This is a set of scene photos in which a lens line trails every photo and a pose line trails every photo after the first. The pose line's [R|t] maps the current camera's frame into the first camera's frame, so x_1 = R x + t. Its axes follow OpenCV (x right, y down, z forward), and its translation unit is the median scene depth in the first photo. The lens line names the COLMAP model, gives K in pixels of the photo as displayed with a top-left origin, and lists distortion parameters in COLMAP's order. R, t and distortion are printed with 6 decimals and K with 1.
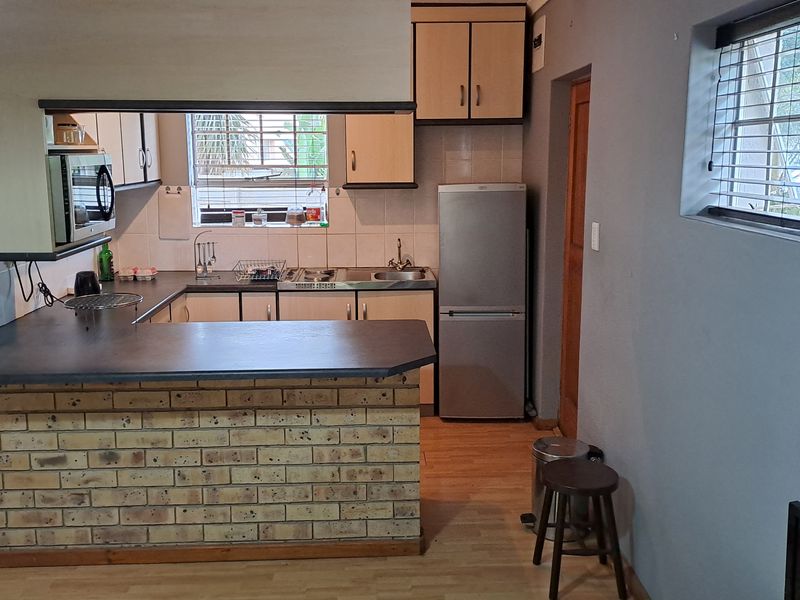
lens RADIAL K [[750.1, 0, 396.9], [0, 750.1, 284.6], [0, 0, 1]] dist [0.092111, -0.143378]
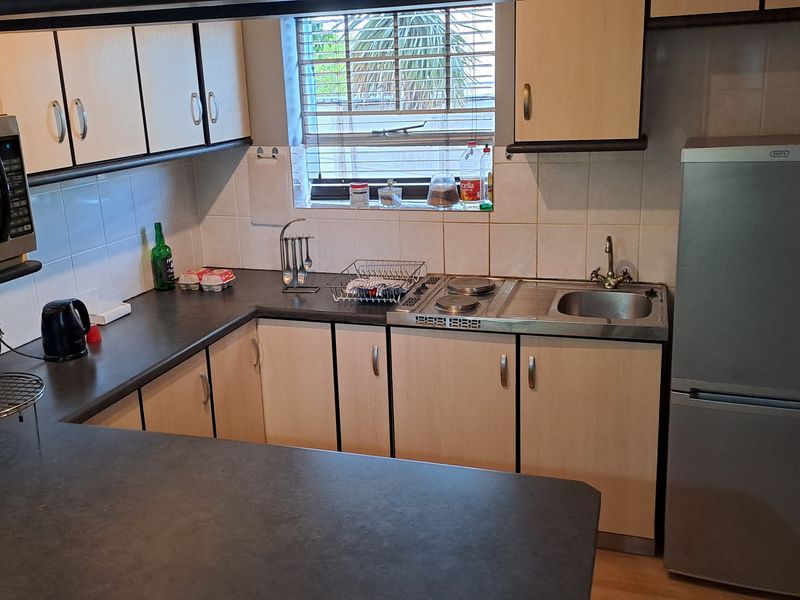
lens RADIAL K [[750.1, 0, 396.9], [0, 750.1, 284.6], [0, 0, 1]] dist [0.092111, -0.143378]
pose [[0.937831, 0.056524, -0.342458, 0.049526], [-0.021978, 0.994341, 0.103933, -0.079853], [0.346394, -0.089945, 0.933767, 0.398601]]
